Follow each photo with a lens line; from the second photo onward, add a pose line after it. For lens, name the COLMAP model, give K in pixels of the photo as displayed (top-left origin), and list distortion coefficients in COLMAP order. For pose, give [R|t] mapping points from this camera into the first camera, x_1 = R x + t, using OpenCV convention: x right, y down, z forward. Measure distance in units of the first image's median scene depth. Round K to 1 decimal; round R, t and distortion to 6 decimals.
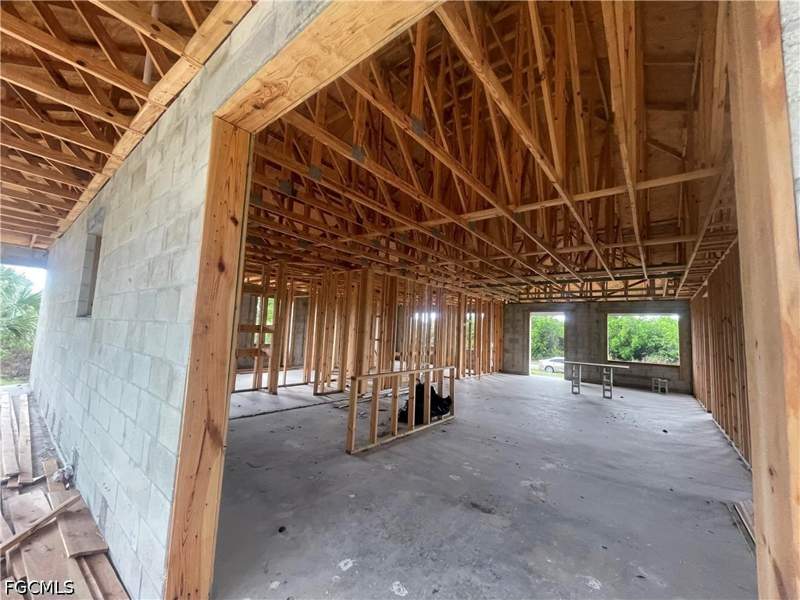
lens RADIAL K [[321.5, 0, 398.2], [0, 321.5, 304.2], [0, 0, 1]] dist [0.000749, 0.000178]
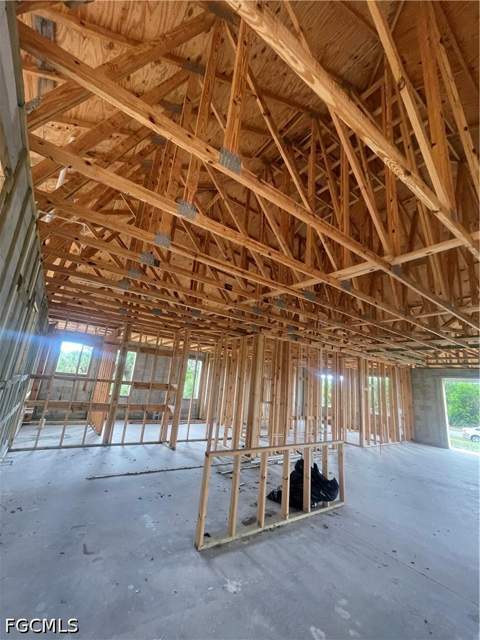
lens RADIAL K [[257.2, 0, 240.0], [0, 257.2, 320.0], [0, 0, 1]] dist [0.000749, 0.000178]
pose [[0.961444, -0.030094, -0.273350, 0.113643], [-0.016974, 0.985605, -0.168213, -0.014696], [0.274478, 0.166367, 0.947092, 0.197895]]
